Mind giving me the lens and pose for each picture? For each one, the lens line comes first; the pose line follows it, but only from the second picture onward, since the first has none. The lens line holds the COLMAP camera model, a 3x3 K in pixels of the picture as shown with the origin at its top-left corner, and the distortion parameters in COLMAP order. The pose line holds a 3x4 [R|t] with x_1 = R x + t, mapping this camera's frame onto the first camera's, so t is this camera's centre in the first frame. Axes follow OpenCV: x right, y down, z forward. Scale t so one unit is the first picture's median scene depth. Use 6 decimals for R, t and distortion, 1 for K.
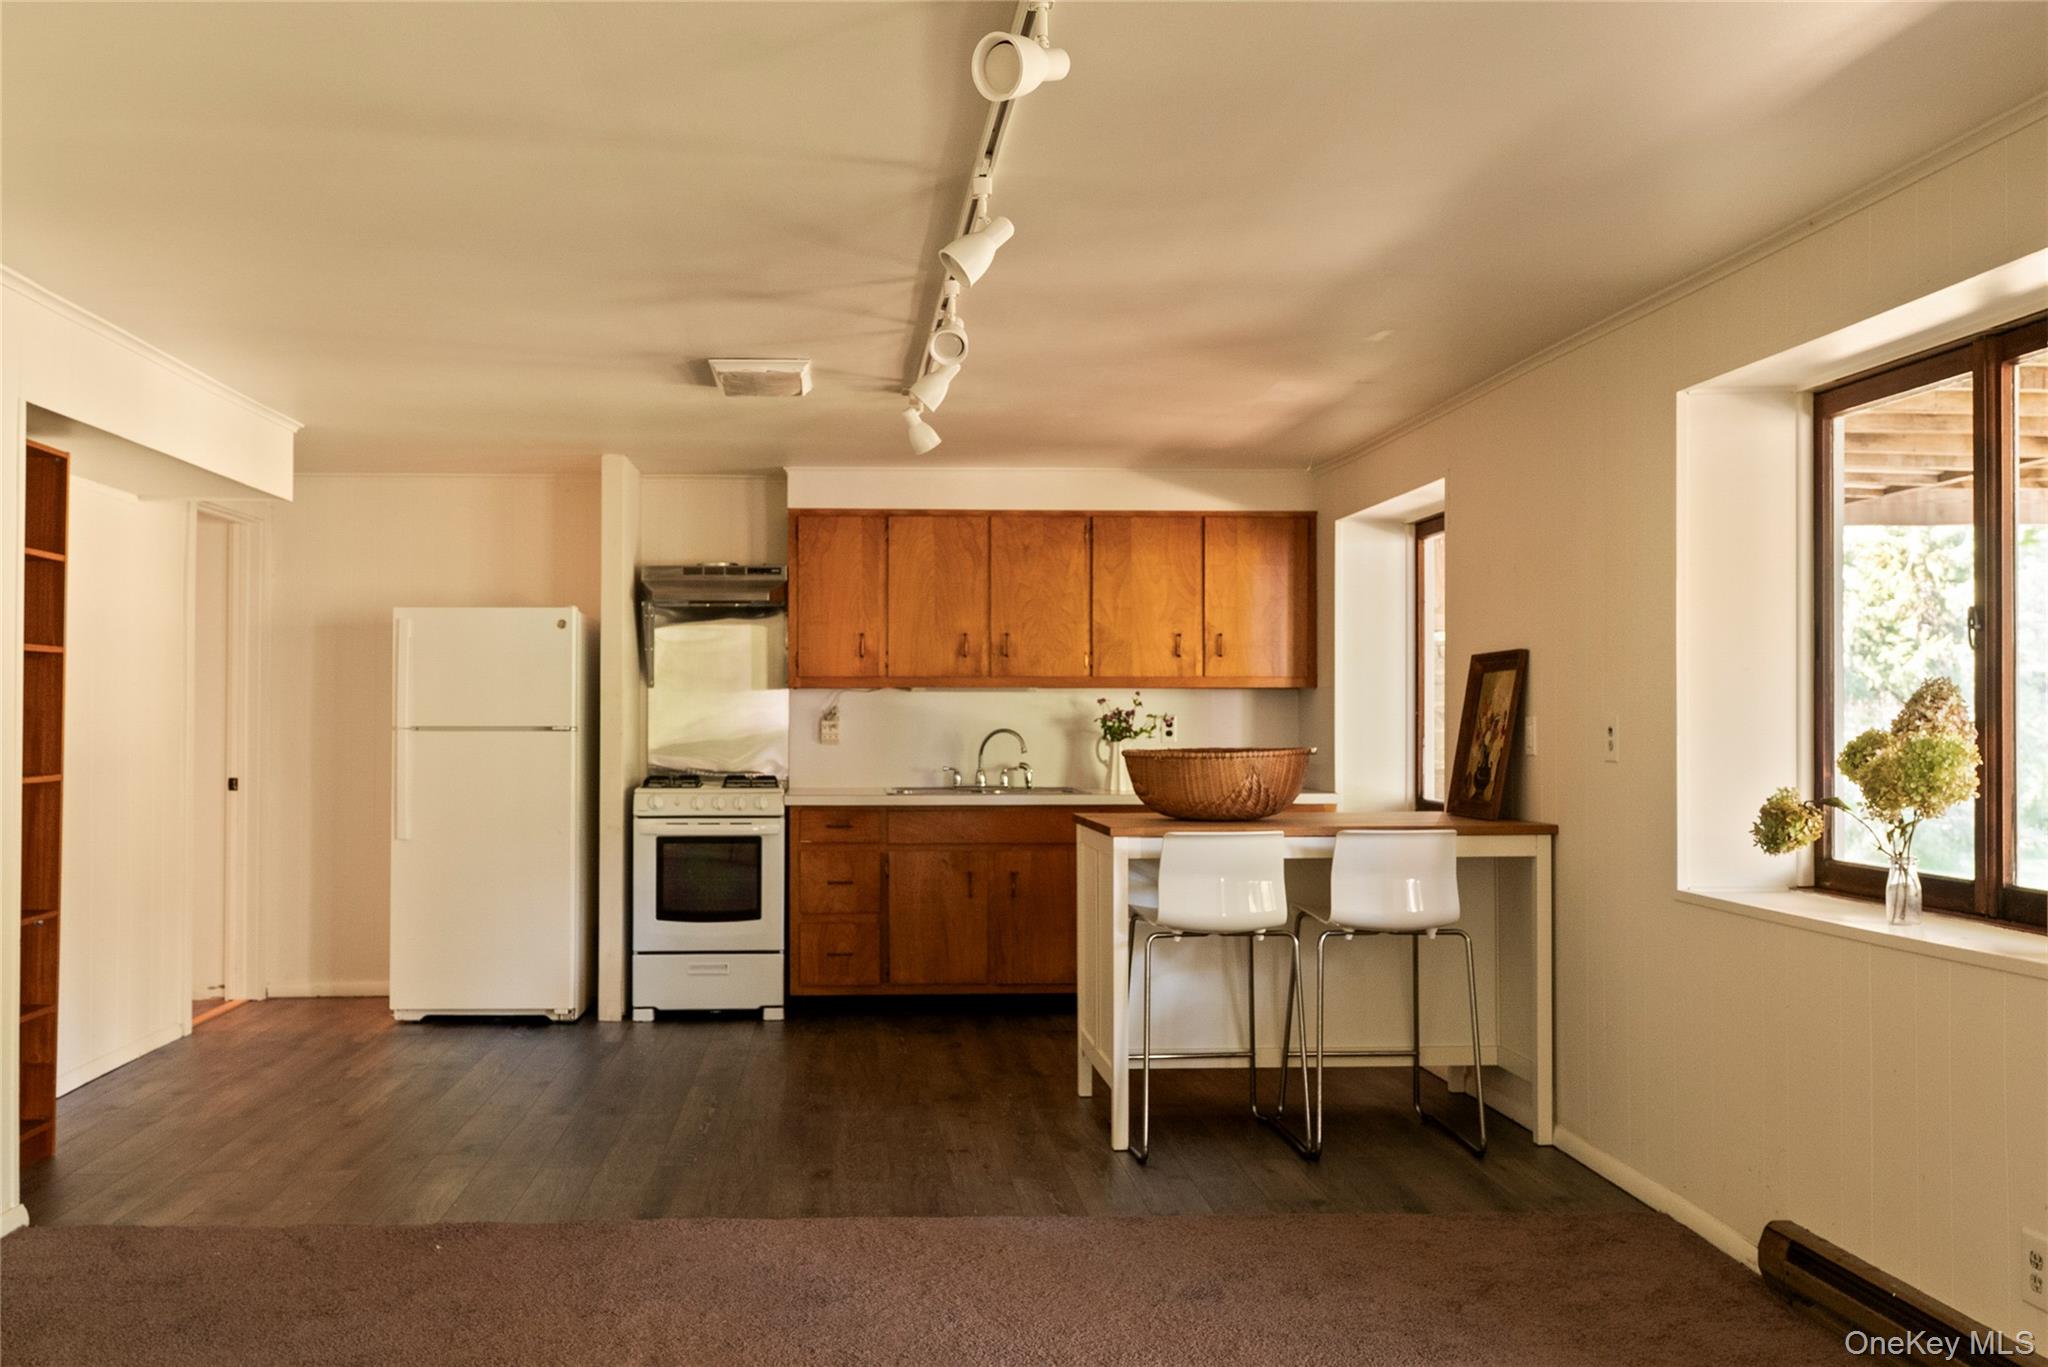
lens RADIAL K [[1791.6, 0, 888.7], [0, 1791.6, 696.1], [0, 0, 1]] dist [0.004520, 0.003180]
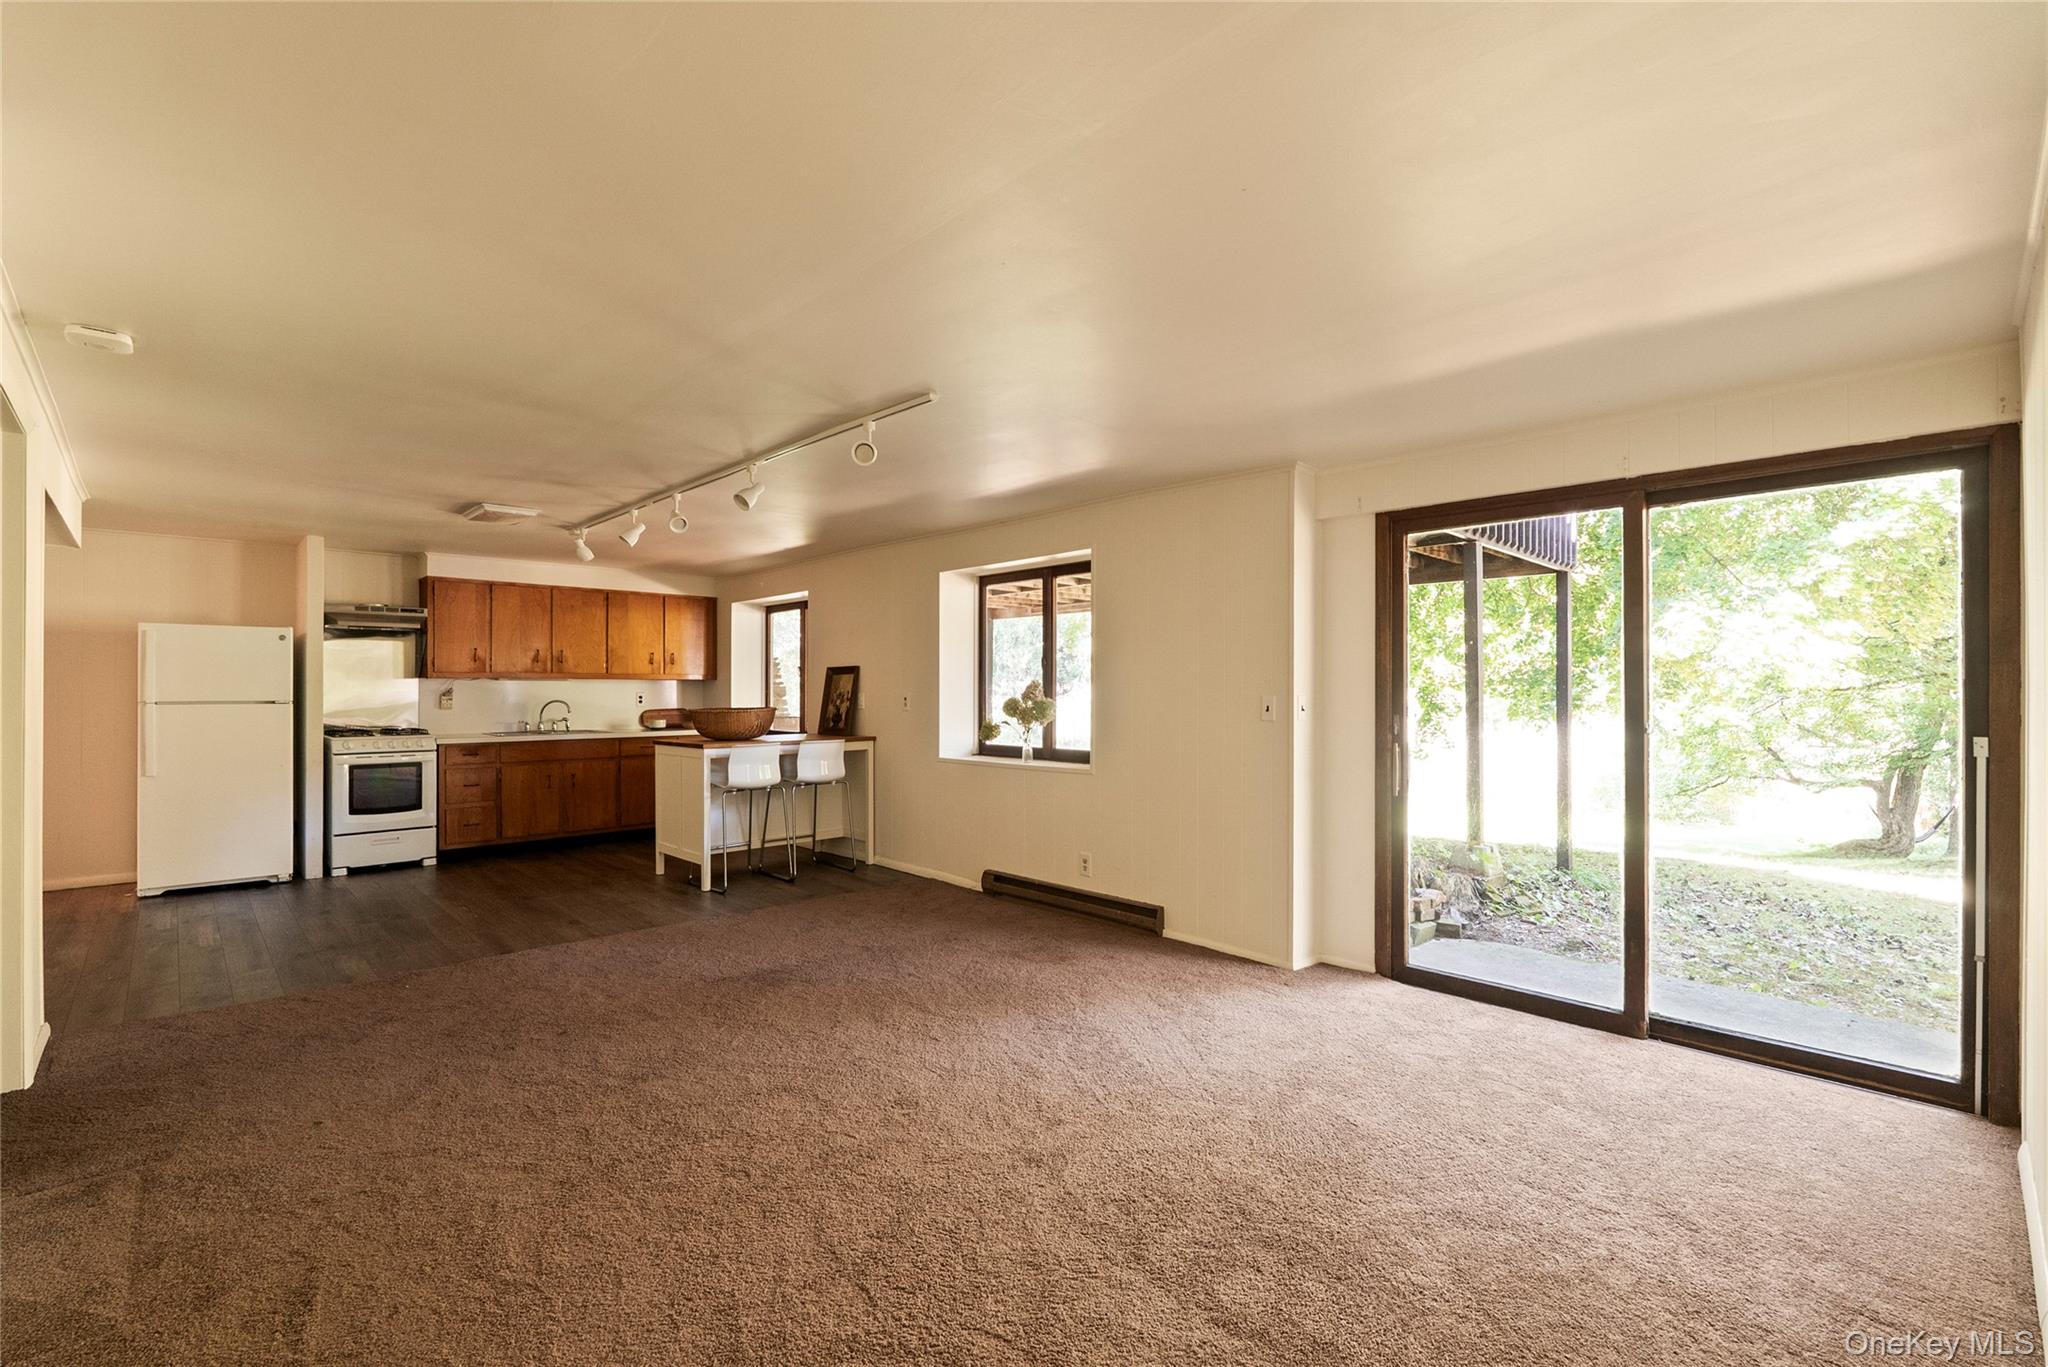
lens RADIAL K [[909.0, 0, 1030.7], [0, 909.0, 692.8], [0, 0, 1]] dist [-0.005556, -0.000001]
pose [[0.741928, -0.002486, 0.670475, -0.223575], [-0.005608, 0.999935, 0.009913, -0.002164], [-0.670456, -0.011114, 0.741866, -0.062603]]
